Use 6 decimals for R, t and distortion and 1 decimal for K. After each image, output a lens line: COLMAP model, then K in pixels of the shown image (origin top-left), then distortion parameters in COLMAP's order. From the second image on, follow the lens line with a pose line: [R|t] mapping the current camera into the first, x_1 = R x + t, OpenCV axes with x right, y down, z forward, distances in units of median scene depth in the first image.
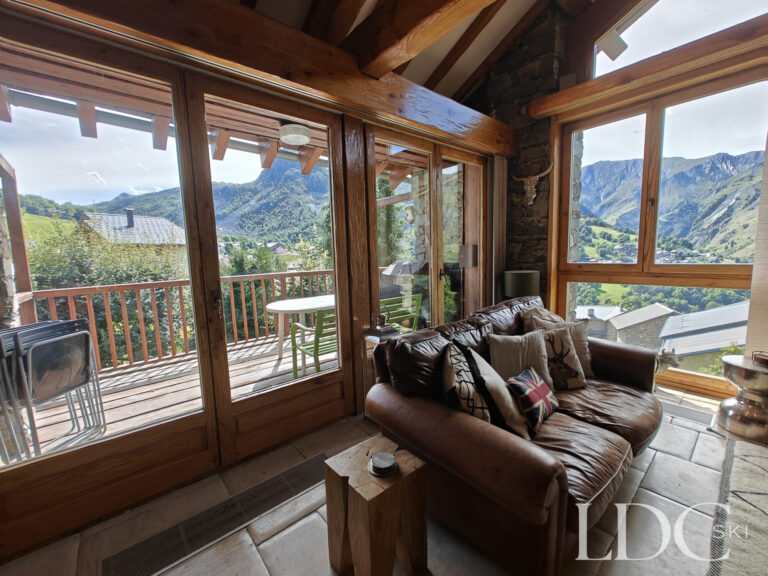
lens RADIAL K [[317.4, 0, 384.0], [0, 317.4, 288.0], [0, 0, 1]] dist [-0.001553, 0.000098]
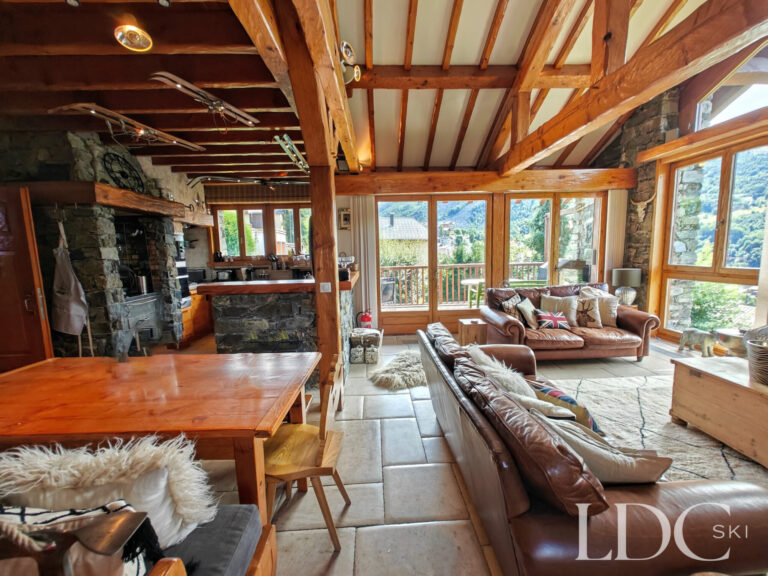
lens RADIAL K [[317.4, 0, 384.0], [0, 317.4, 288.0], [0, 0, 1]] dist [-0.001553, 0.000098]
pose [[0.775623, 0.088382, -0.624978, 0.491350], [-0.072336, 0.996071, 0.051089, 0.039738], [0.627038, 0.005583, 0.778969, -0.816141]]
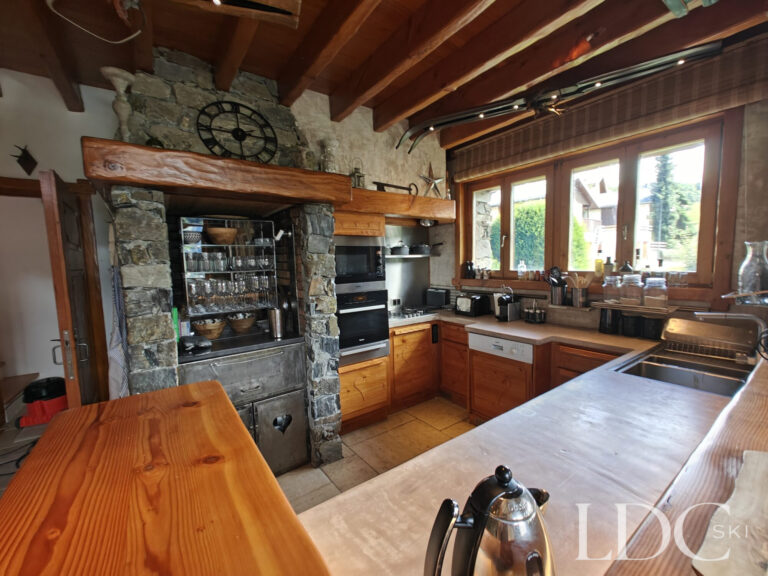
lens RADIAL K [[327.3, 0, 384.0], [0, 327.3, 288.0], [0, 0, 1]] dist [-0.001258, -0.000032]
pose [[-0.096903, 0.117420, -0.988343, -0.255285], [-0.085131, 0.988400, 0.125773, -0.032960], [0.991646, 0.096327, -0.085783, -0.179385]]
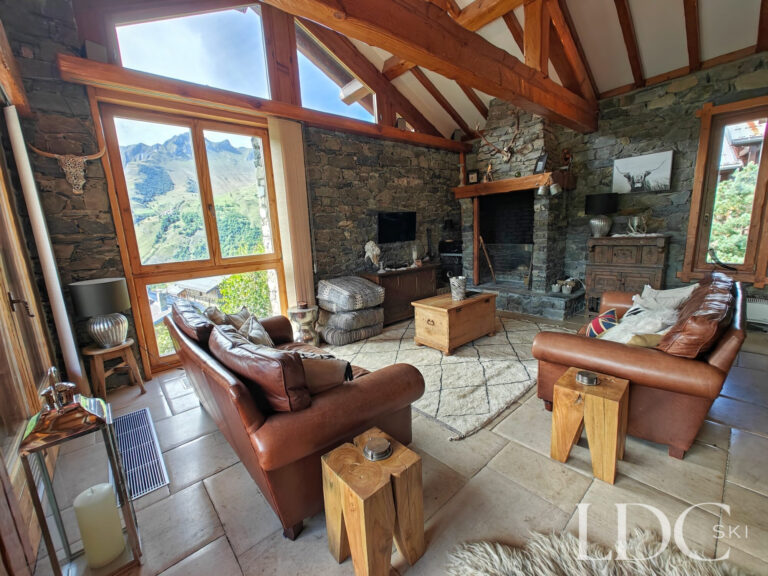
lens RADIAL K [[317.4, 0, 384.0], [0, 317.4, 288.0], [0, 0, 1]] dist [-0.001553, 0.000098]
pose [[-0.003009, -0.153983, 0.988069, -0.326517], [0.167951, 0.973960, 0.152295, -0.036806], [-0.985791, 0.166406, 0.022931, 0.309863]]
